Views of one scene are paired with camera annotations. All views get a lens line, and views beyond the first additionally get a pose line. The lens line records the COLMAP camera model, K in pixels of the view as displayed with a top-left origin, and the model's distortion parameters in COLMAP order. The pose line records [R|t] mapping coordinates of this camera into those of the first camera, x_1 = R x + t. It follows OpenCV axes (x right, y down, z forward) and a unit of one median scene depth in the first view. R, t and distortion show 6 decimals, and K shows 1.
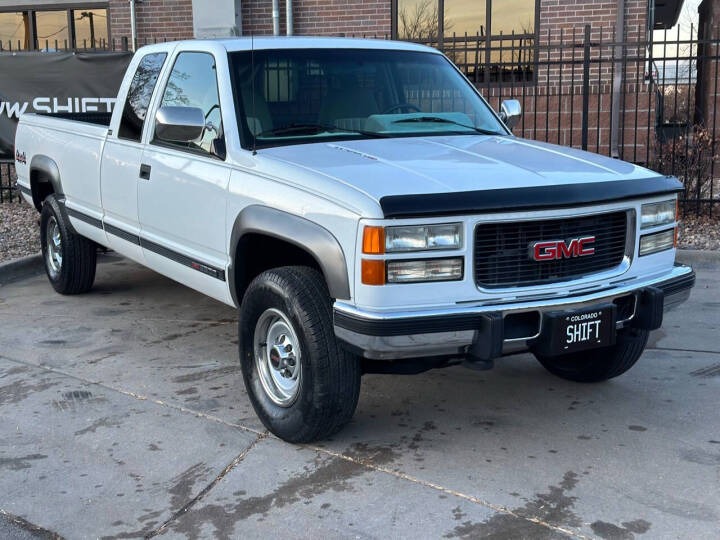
lens RADIAL K [[995.4, 0, 363.3], [0, 995.4, 278.4], [0, 0, 1]] dist [0.118175, 0.000000]
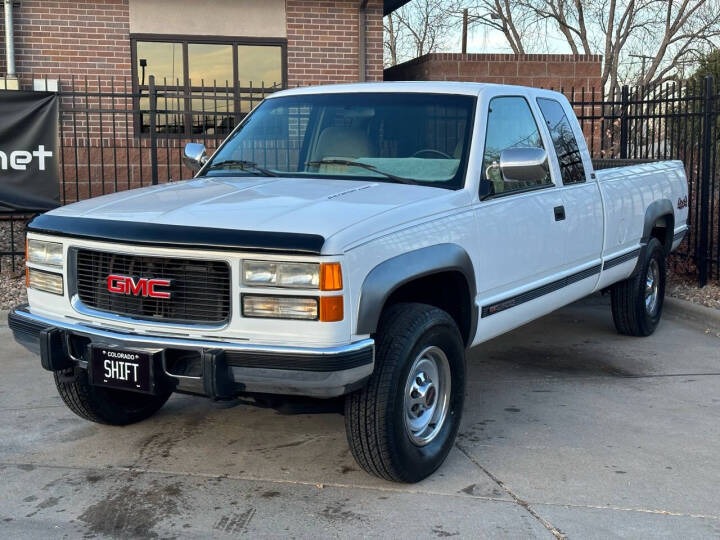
lens RADIAL K [[995.4, 0, 368.5], [0, 995.4, 262.3], [0, 0, 1]] dist [0.118175, 0.000000]
pose [[0.873905, -0.036612, 0.484715, -0.380273], [0.071295, 0.996030, -0.053306, -0.013196], [-0.480839, 0.081143, 0.873046, 0.141307]]
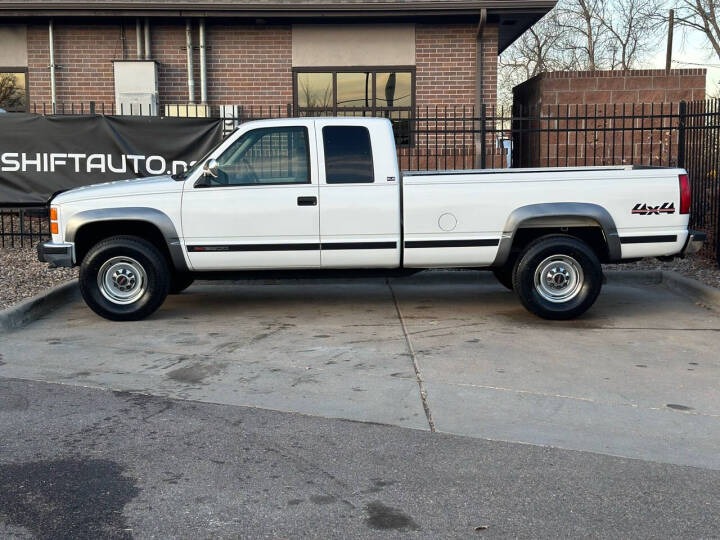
lens RADIAL K [[995.4, 0, 364.0], [0, 995.4, 274.5], [0, 0, 1]] dist [0.118175, 0.000000]
pose [[0.964810, -0.021081, 0.262102, -0.326600], [0.036732, 0.997813, -0.054961, 0.044547], [-0.260370, 0.062655, 0.963474, -0.243578]]
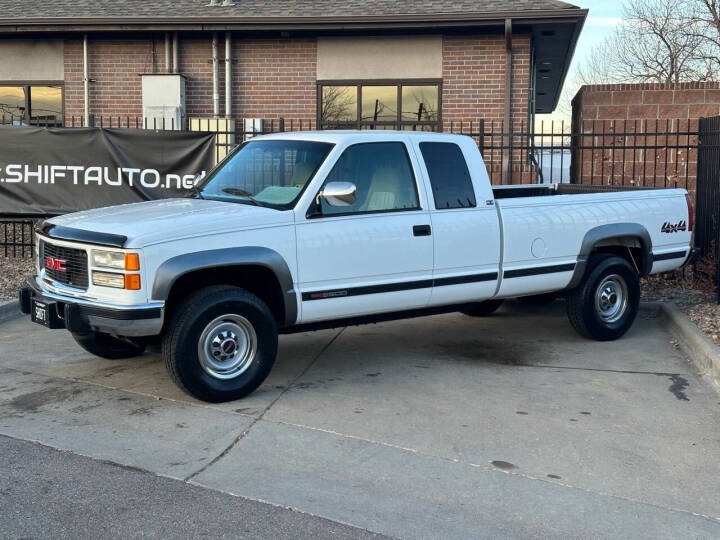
lens RADIAL K [[995.4, 0, 363.6], [0, 995.4, 264.3], [0, 0, 1]] dist [0.118175, 0.000000]
pose [[0.994459, 0.012663, 0.104361, -0.058783], [-0.004470, 0.996914, -0.078368, 0.029881], [-0.105031, 0.077468, 0.991447, -0.231056]]
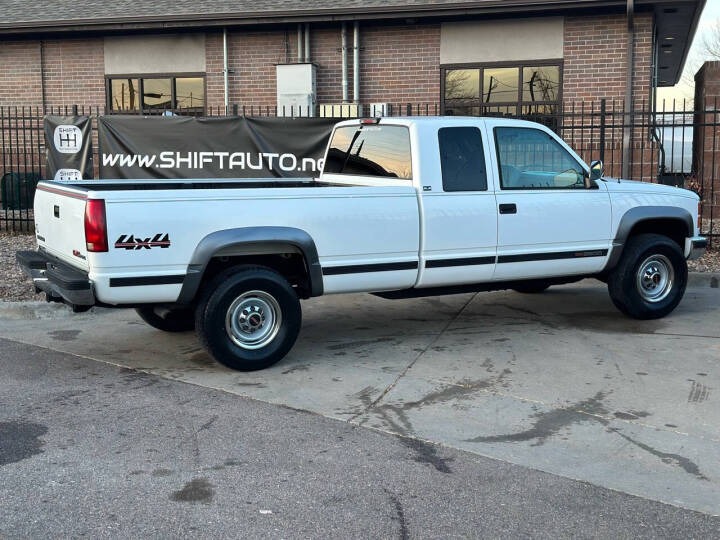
lens RADIAL K [[995.4, 0, 360.7], [0, 995.4, 276.0], [0, 0, 1]] dist [0.118175, 0.000000]
pose [[0.999915, 0.007287, -0.010790, -0.085857], [-0.007757, 0.998996, -0.044121, 0.040776], [0.010457, 0.044201, 0.998968, -0.330879]]
